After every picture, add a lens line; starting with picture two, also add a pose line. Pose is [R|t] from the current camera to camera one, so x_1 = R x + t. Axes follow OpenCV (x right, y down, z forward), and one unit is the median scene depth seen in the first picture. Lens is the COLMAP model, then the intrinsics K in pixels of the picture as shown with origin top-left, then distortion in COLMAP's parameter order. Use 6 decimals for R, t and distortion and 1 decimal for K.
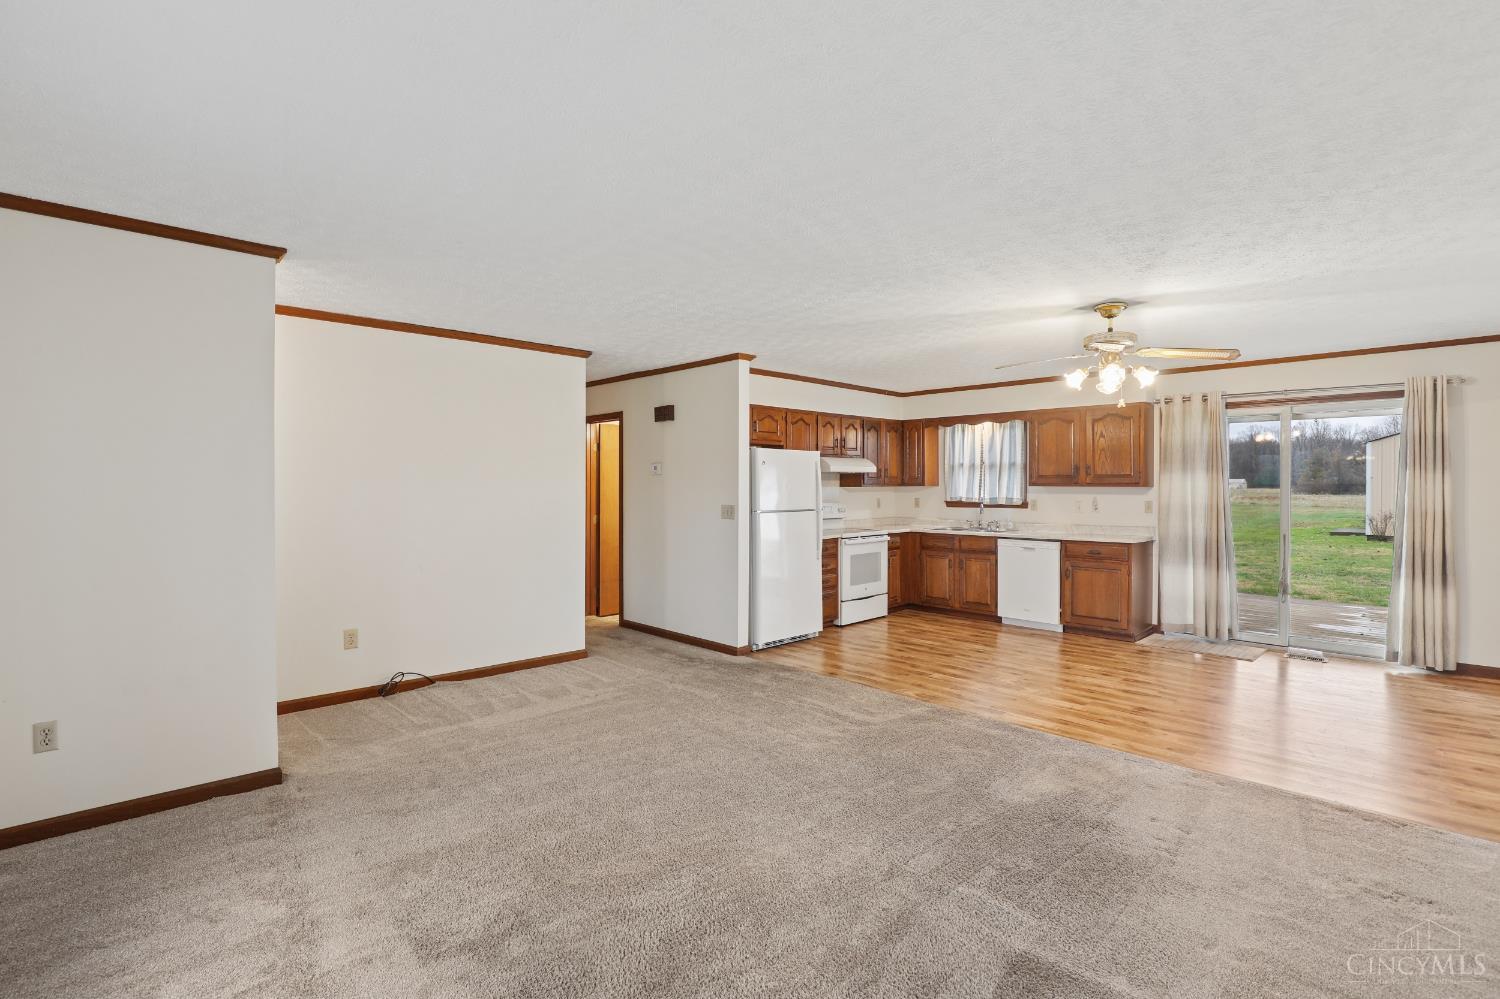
lens RADIAL K [[693.8, 0, 757.1], [0, 693.8, 488.2], [0, 0, 1]] dist [-0.036536, 0.007012]
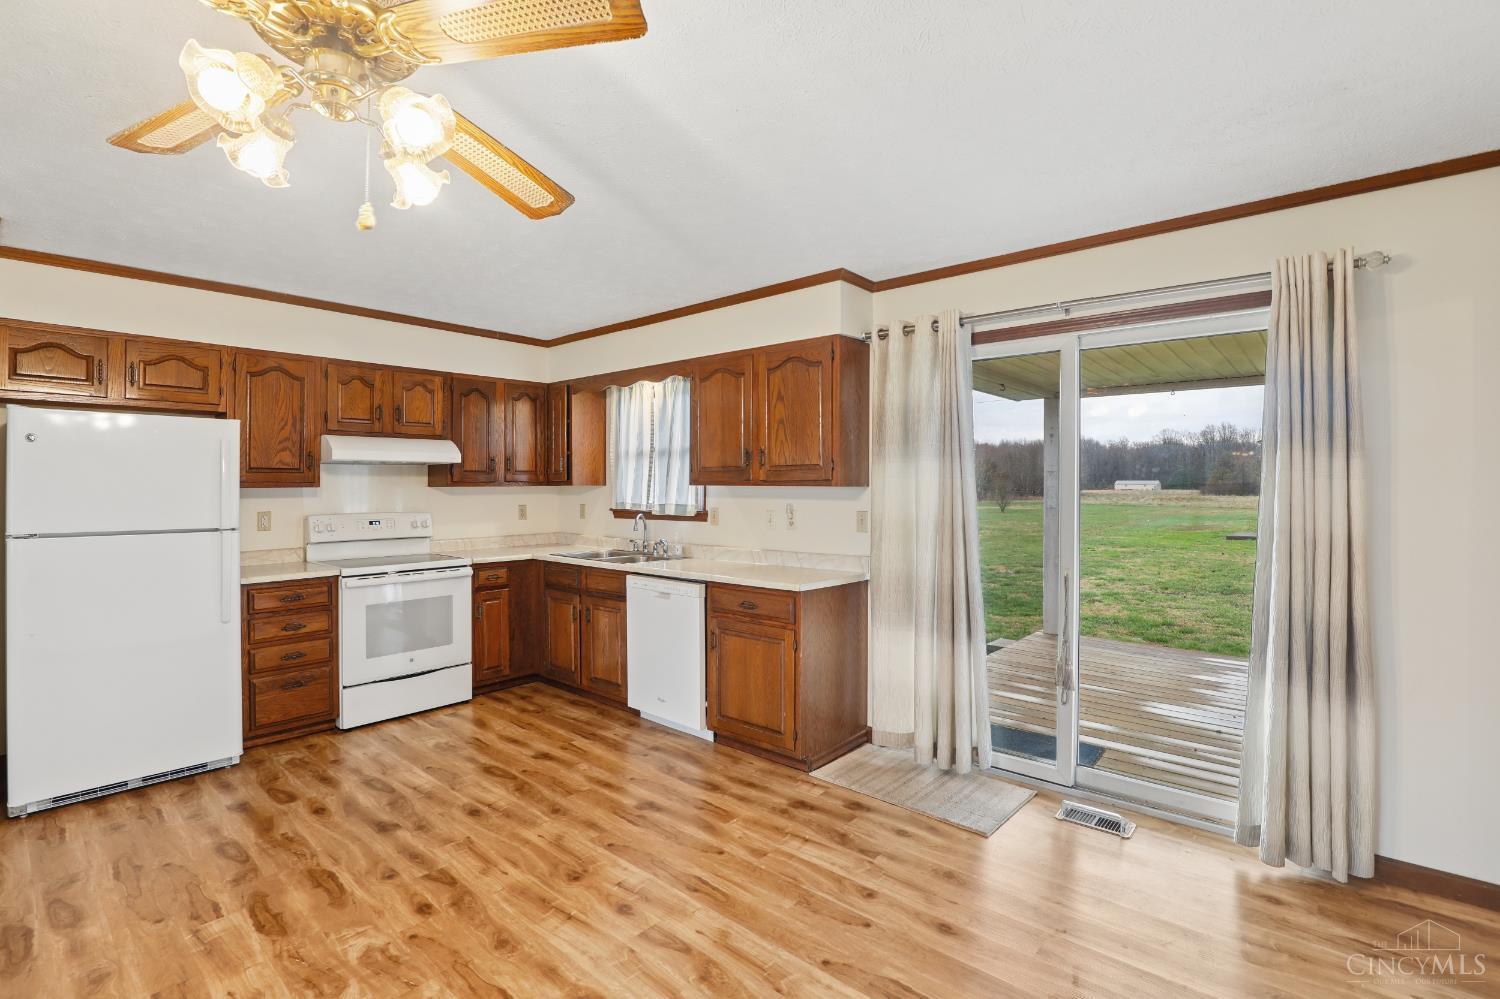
lens RADIAL K [[693.8, 0, 751.8], [0, 693.8, 485.5], [0, 0, 1]] dist [-0.036536, 0.007012]
pose [[0.996546, 0.000838, 0.083039, 0.433300], [-0.000379, 0.999985, -0.005534, 0.000228], [-0.083042, 0.005484, 0.996531, 0.431699]]
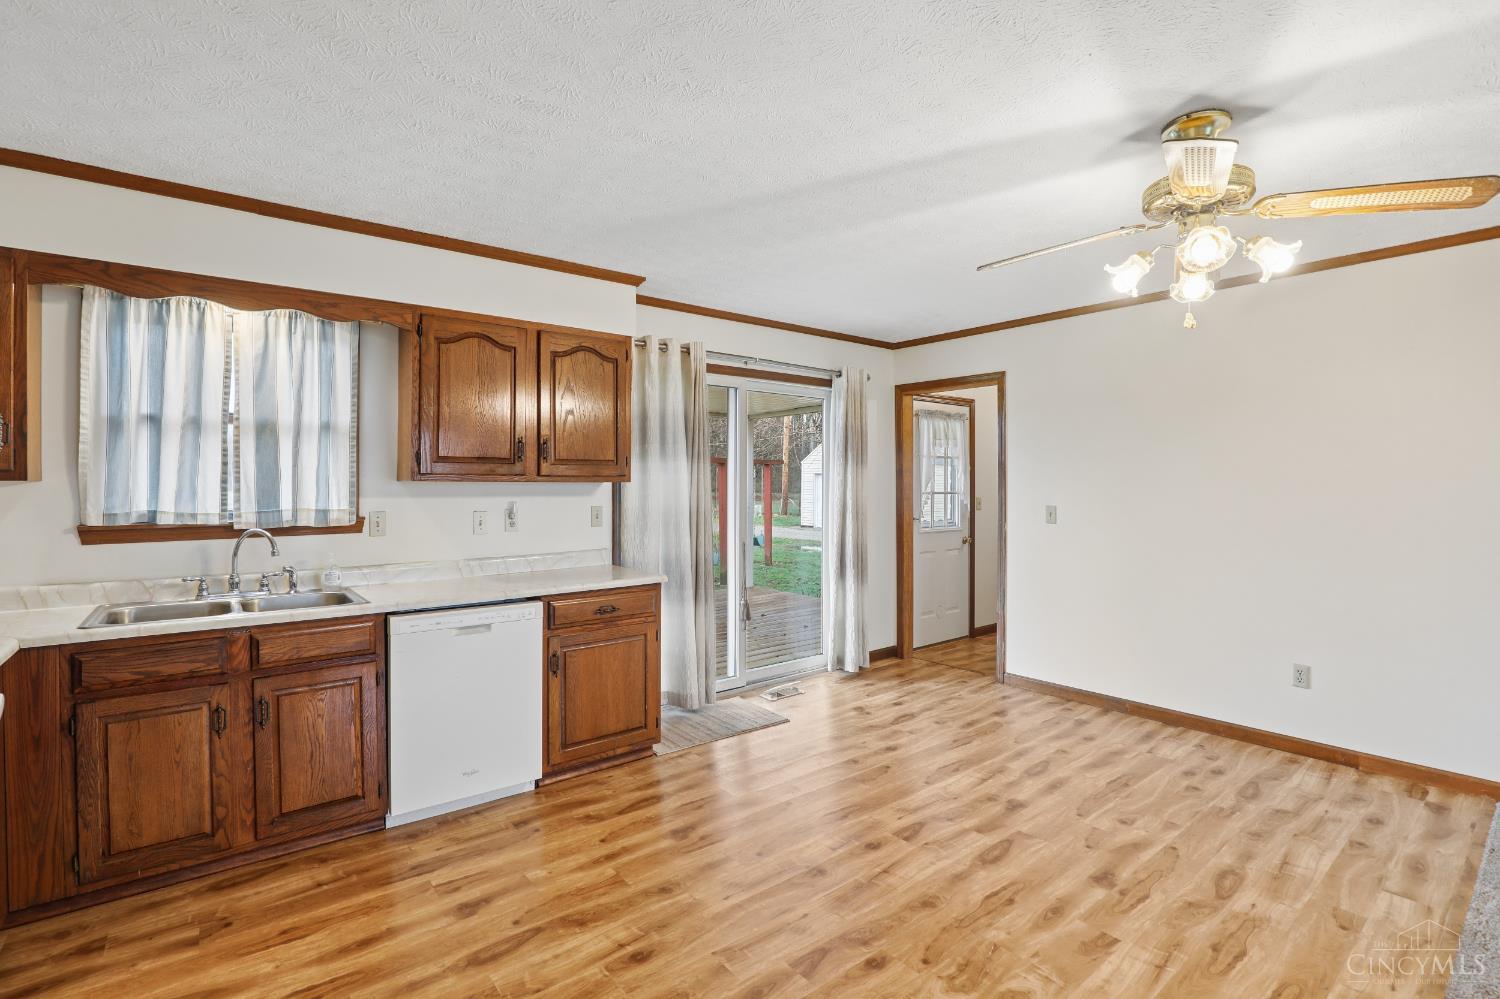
lens RADIAL K [[693.8, 0, 746.9], [0, 693.8, 481.9], [0, 0, 1]] dist [-0.036536, 0.007012]
pose [[0.103057, 0.000294, 0.994675, -0.011690], [0.003640, 0.999993, -0.000673, -0.001487], [-0.994669, 0.003690, 0.103055, 0.815183]]
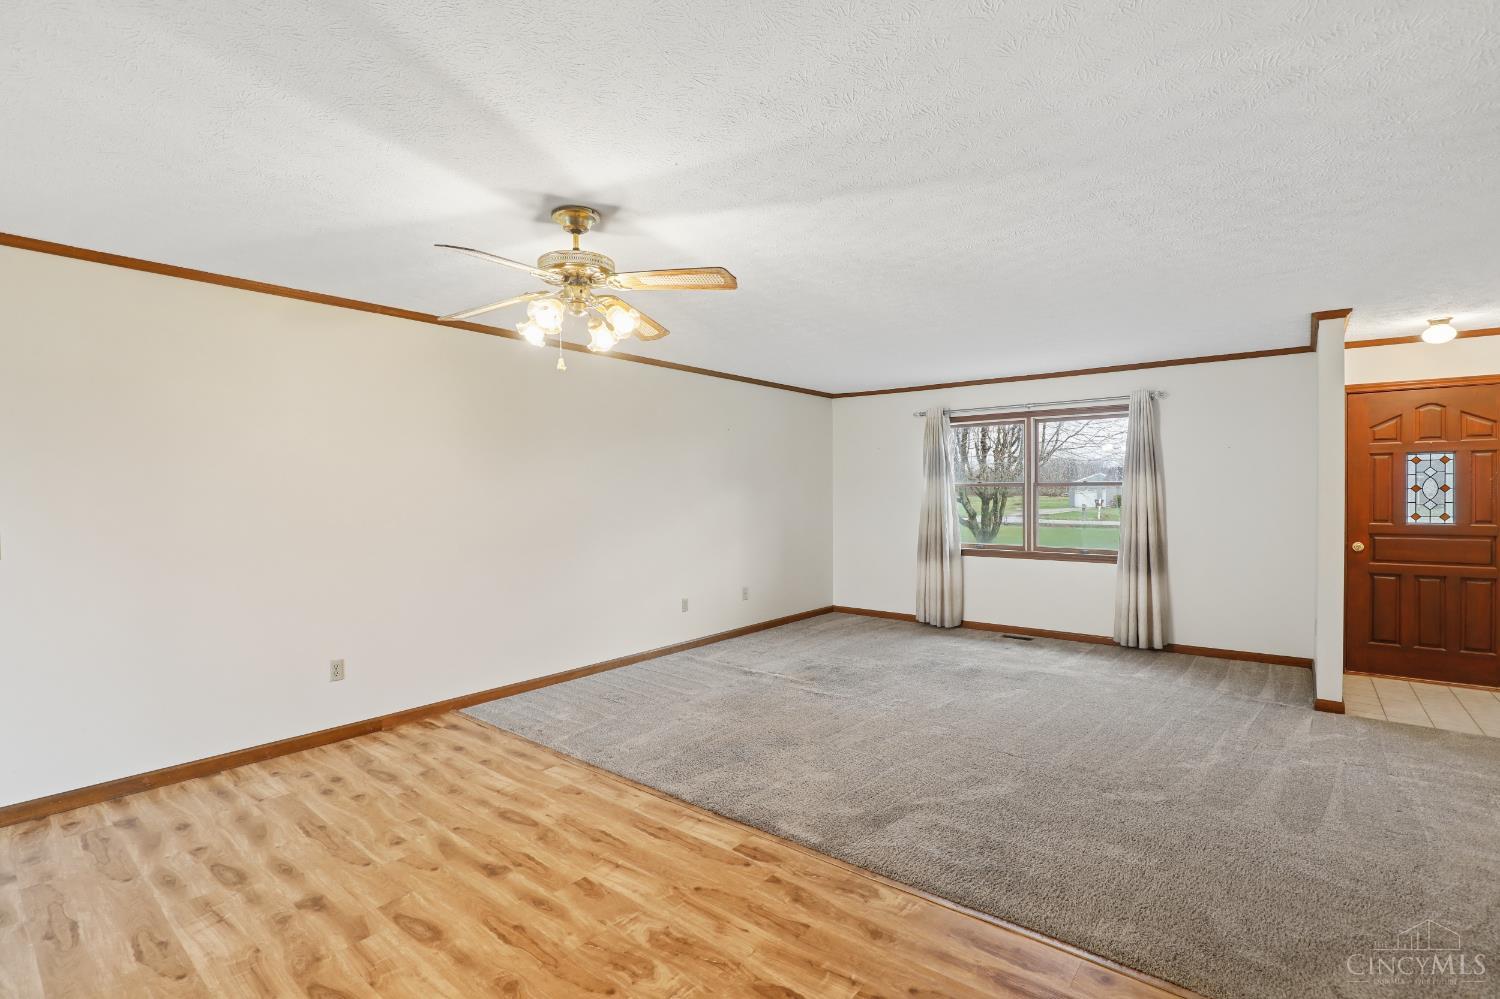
lens RADIAL K [[693.8, 0, 754.9], [0, 693.8, 495.2], [0, 0, 1]] dist [-0.036536, 0.007012]
pose [[-0.993023, 0.003636, -0.117862, 0.271764], [0.002500, 0.999949, 0.009783, -0.003583], [0.117891, 0.009420, -0.992982, 1.064791]]
